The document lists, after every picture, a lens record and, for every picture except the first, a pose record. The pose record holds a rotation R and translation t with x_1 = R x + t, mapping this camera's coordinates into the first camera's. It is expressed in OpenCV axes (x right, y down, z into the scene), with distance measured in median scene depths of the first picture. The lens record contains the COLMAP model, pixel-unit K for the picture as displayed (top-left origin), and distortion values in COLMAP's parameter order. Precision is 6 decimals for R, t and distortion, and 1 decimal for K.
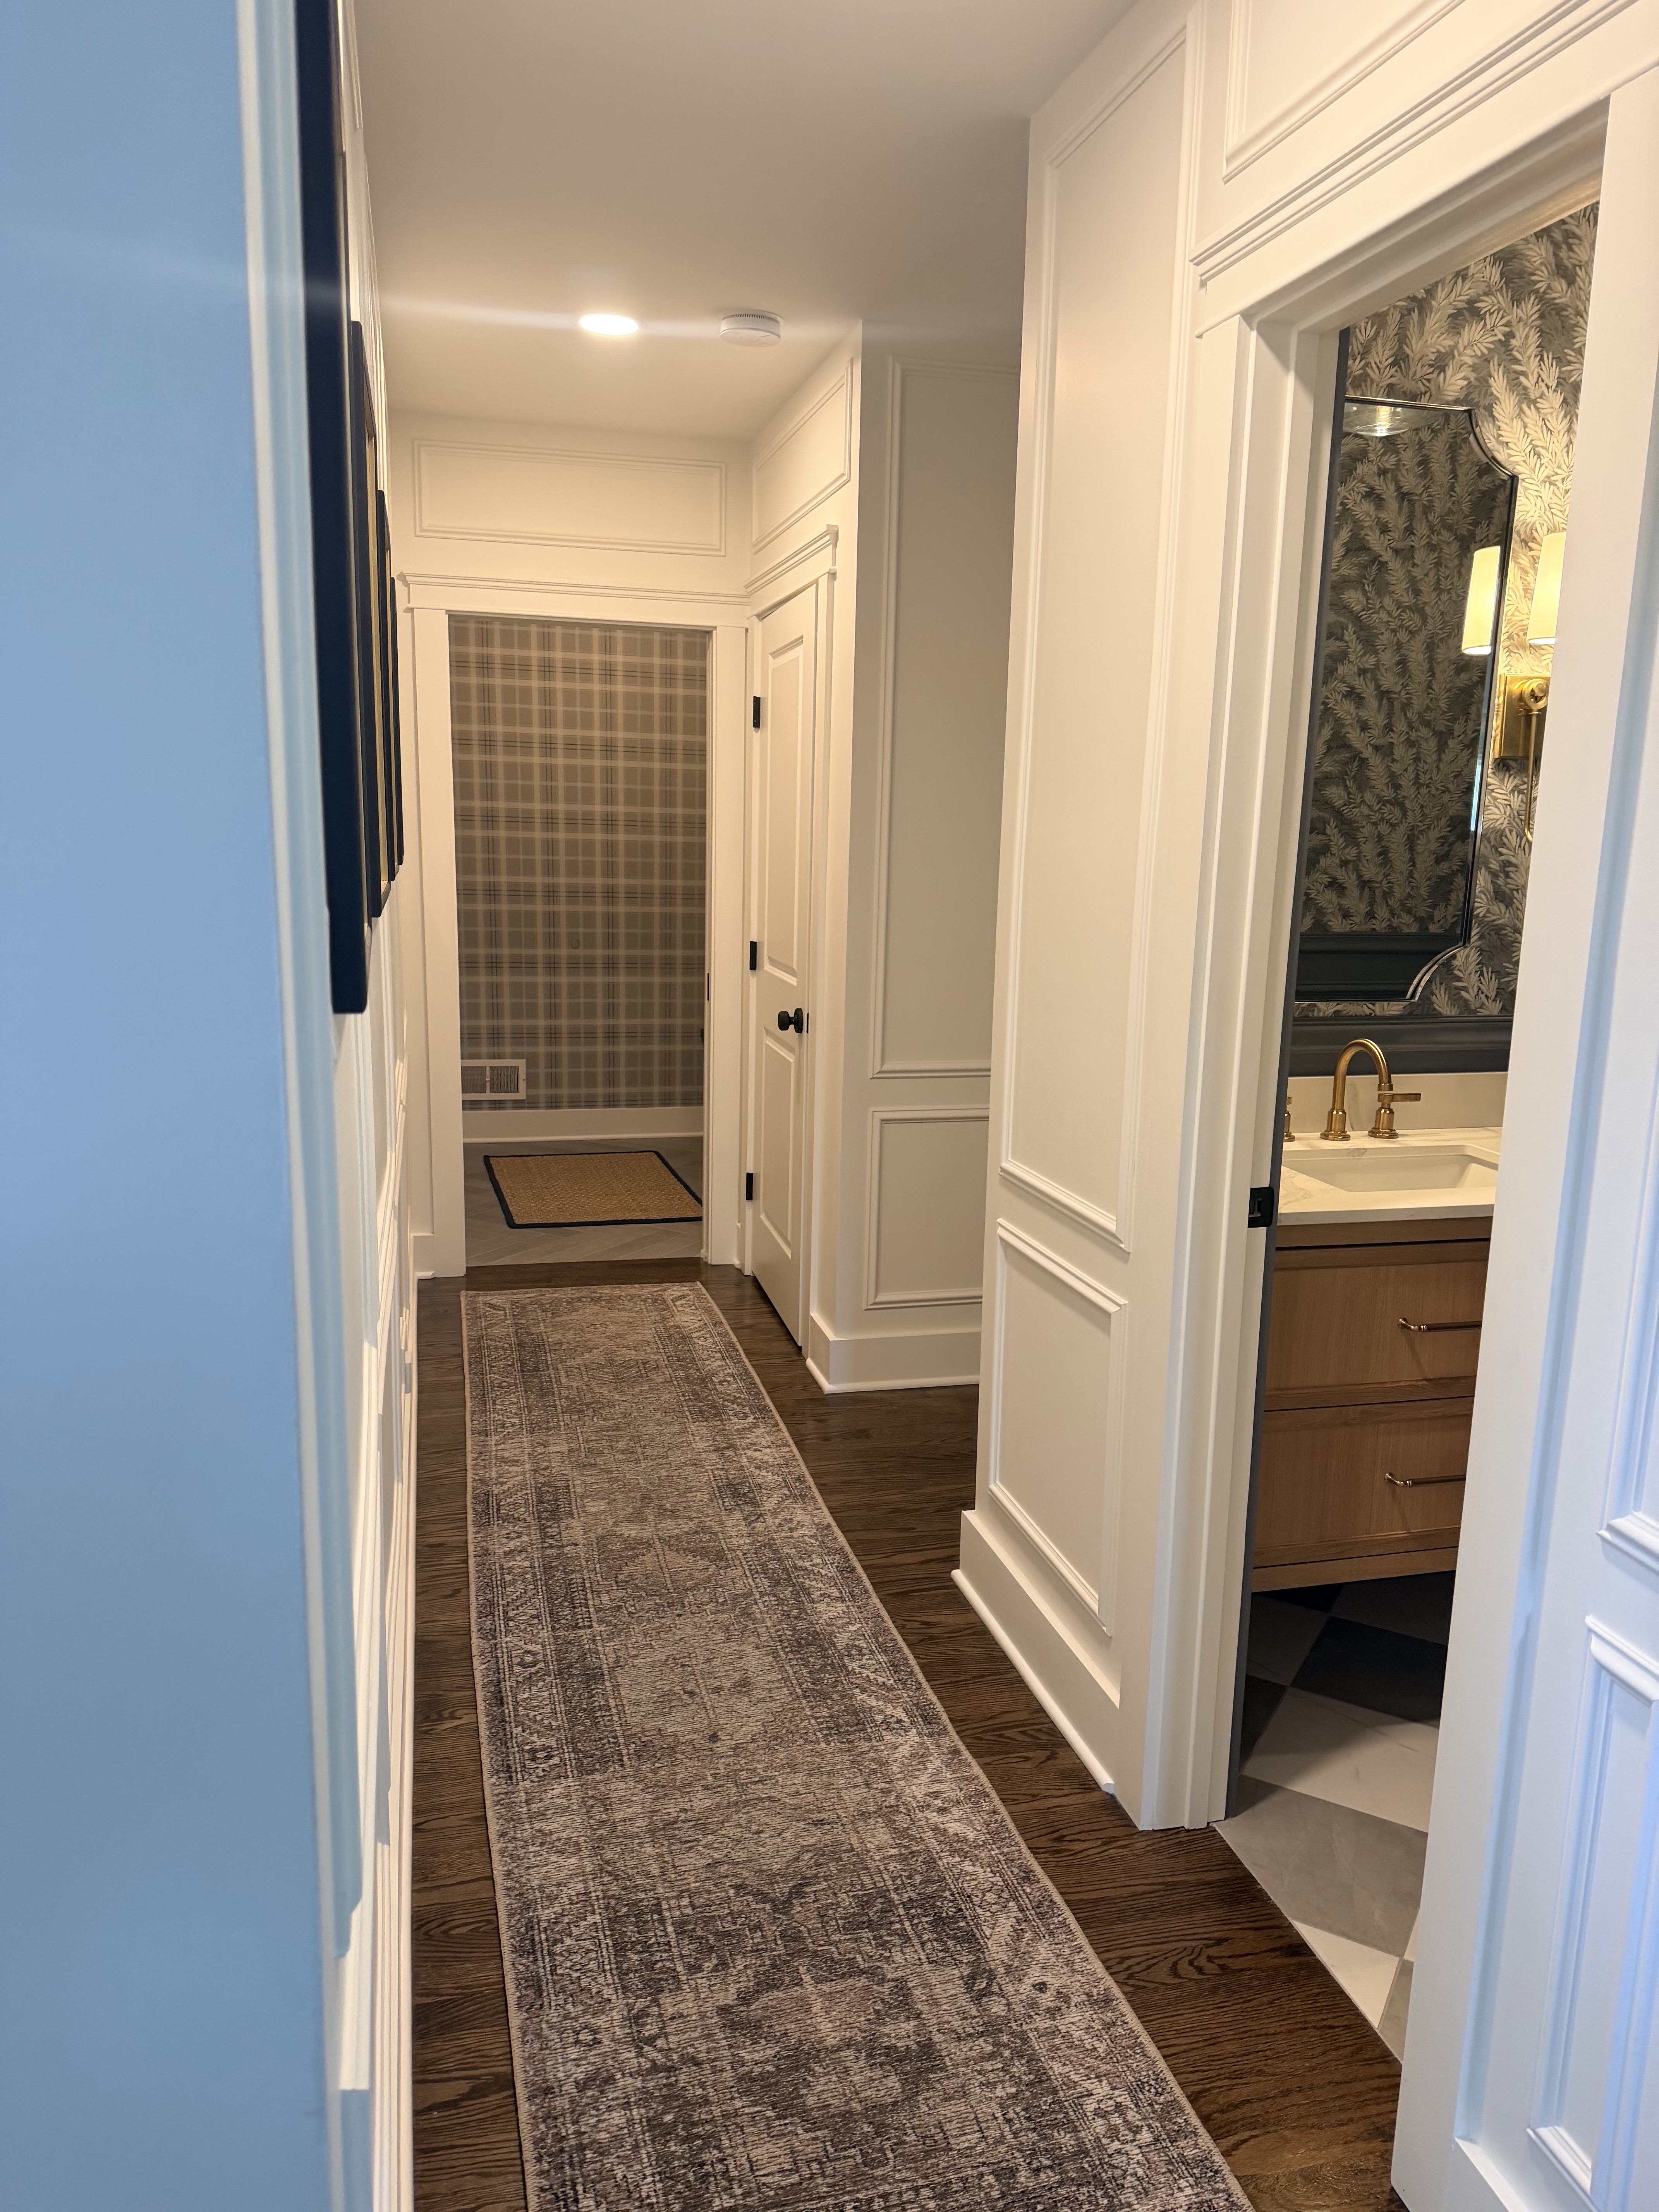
lens RADIAL K [[1548.4, 0, 826.7], [0, 1548.4, 1108.2], [0, 0, 1]] dist [0.022685, -0.017780]
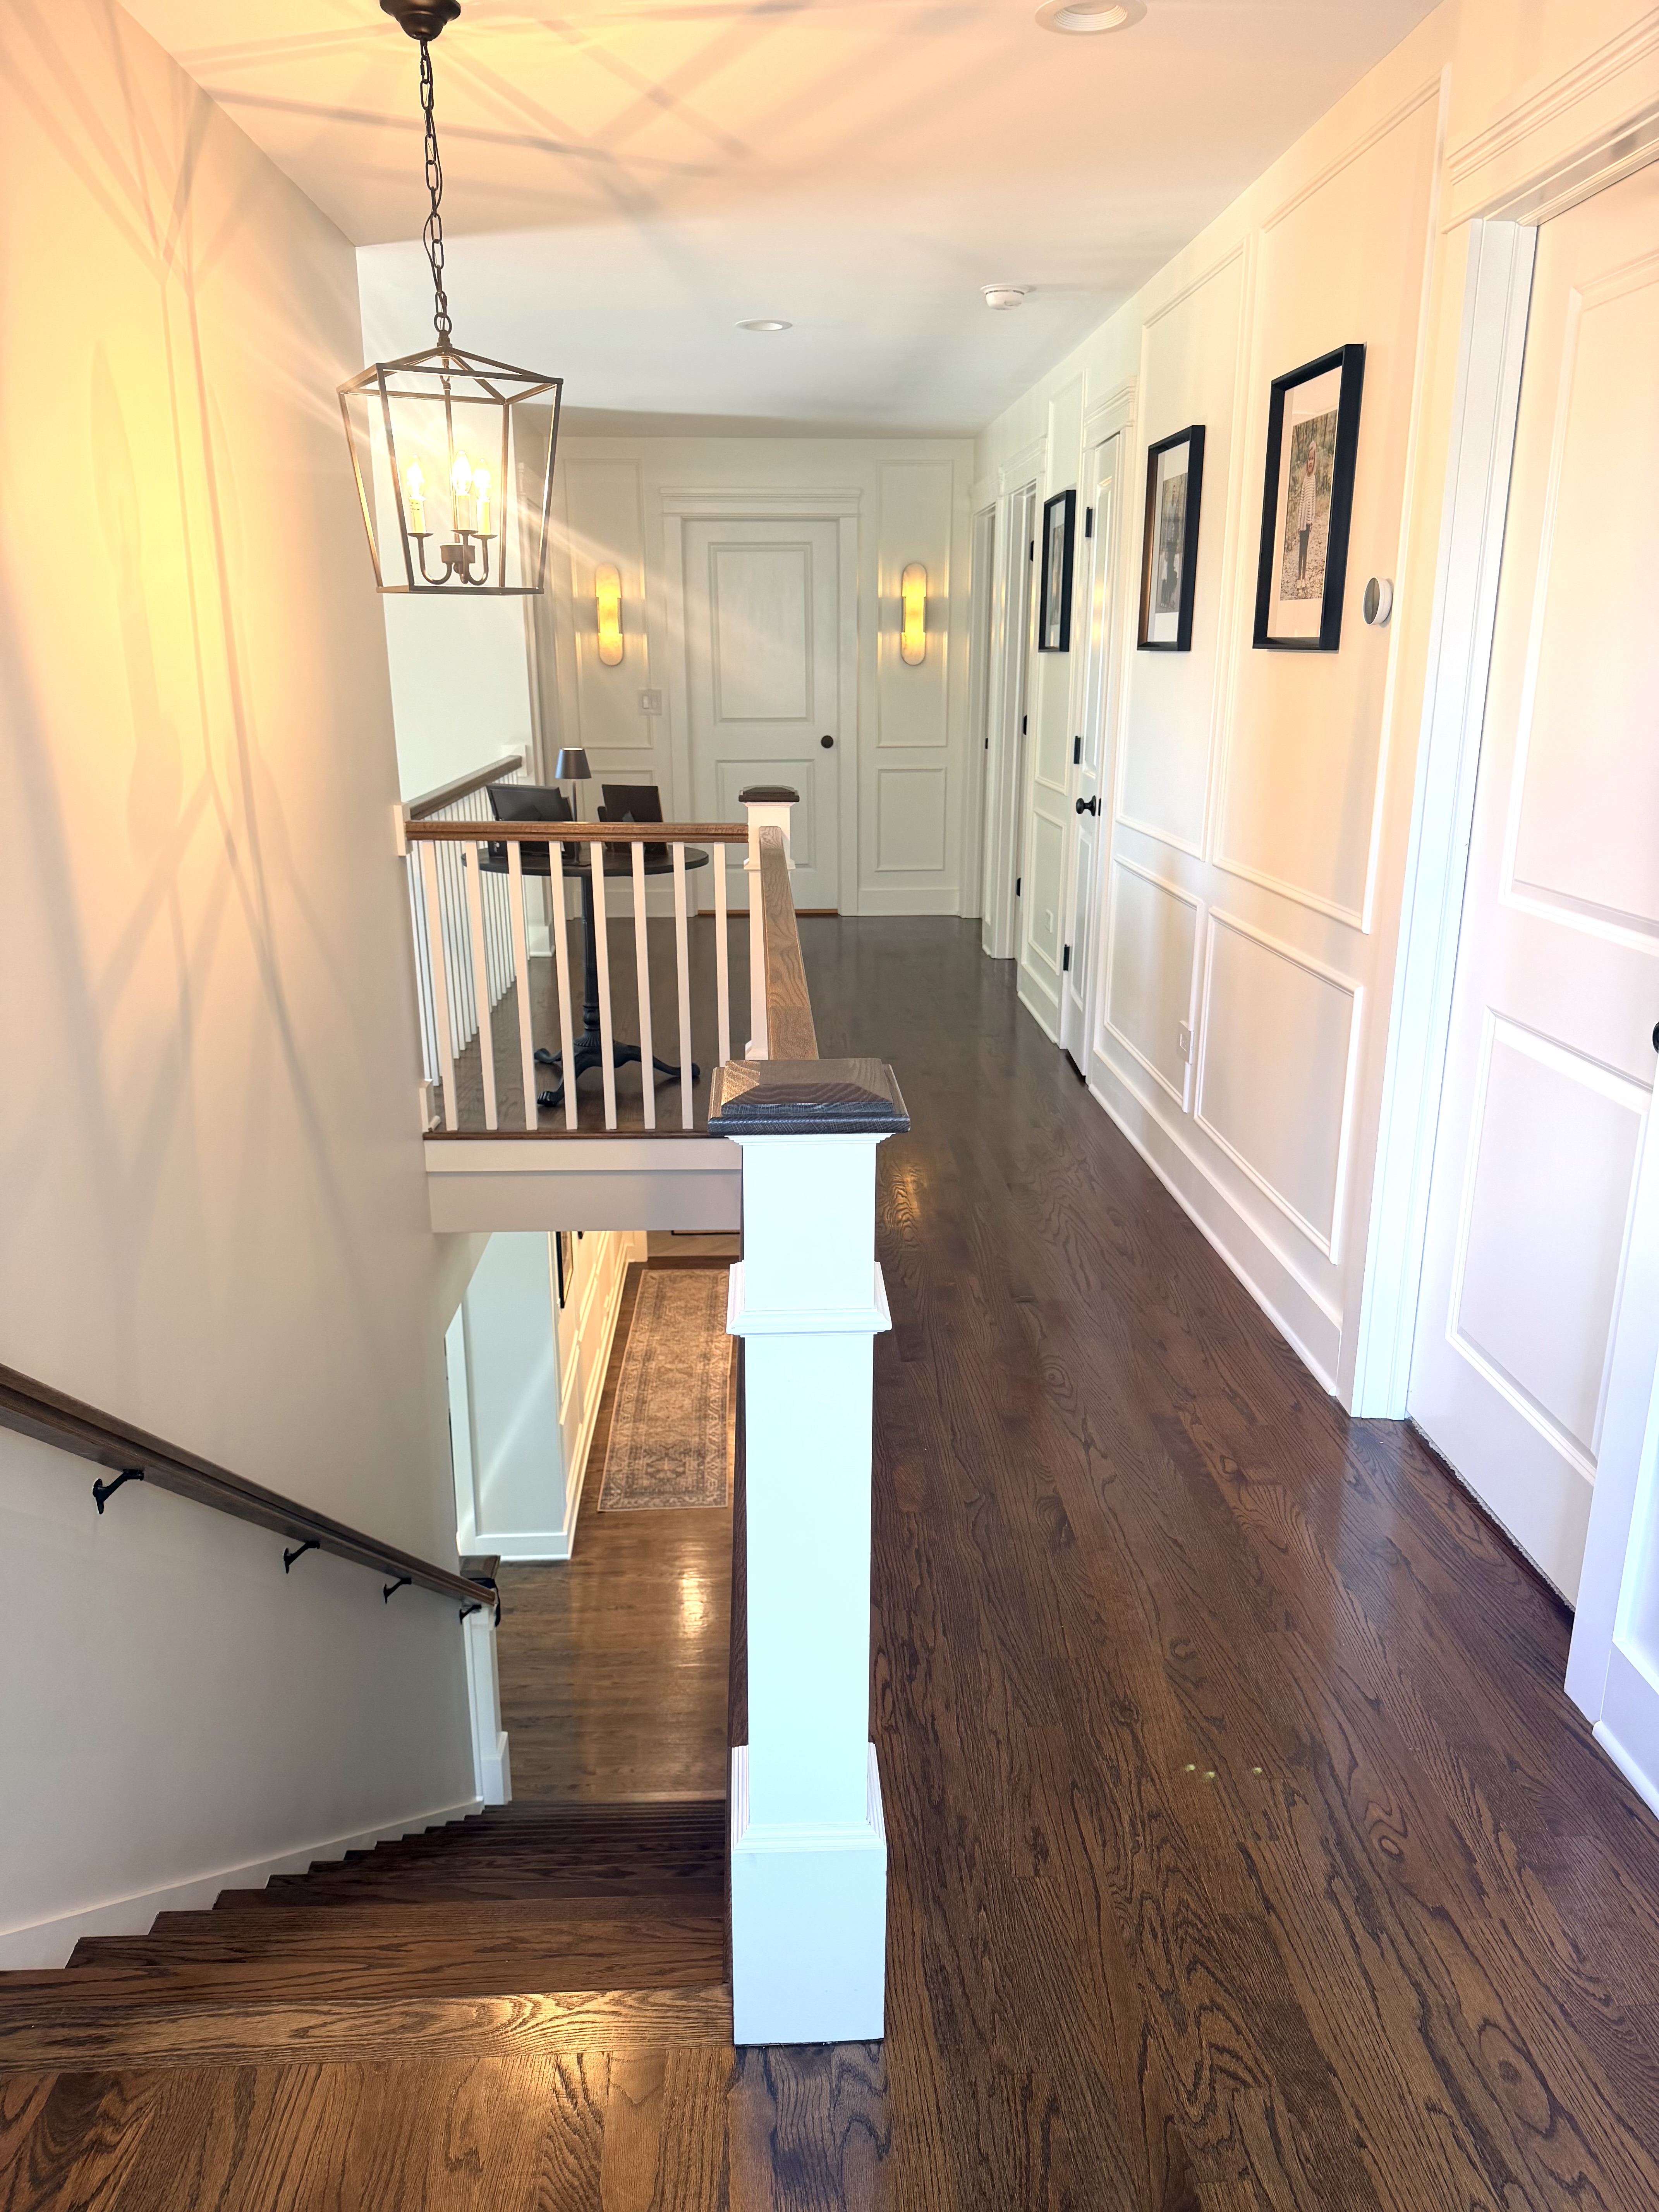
lens RADIAL K [[1548.4, 0, 827.1], [0, 1548.4, 1110.5], [0, 0, 1]] dist [0.022685, -0.017780]
pose [[0.978196, 0.035484, -0.204632, 0.922084], [-0.014251, 0.994442, 0.104315, -0.663601], [0.207196, -0.099124, 0.973265, -2.244817]]
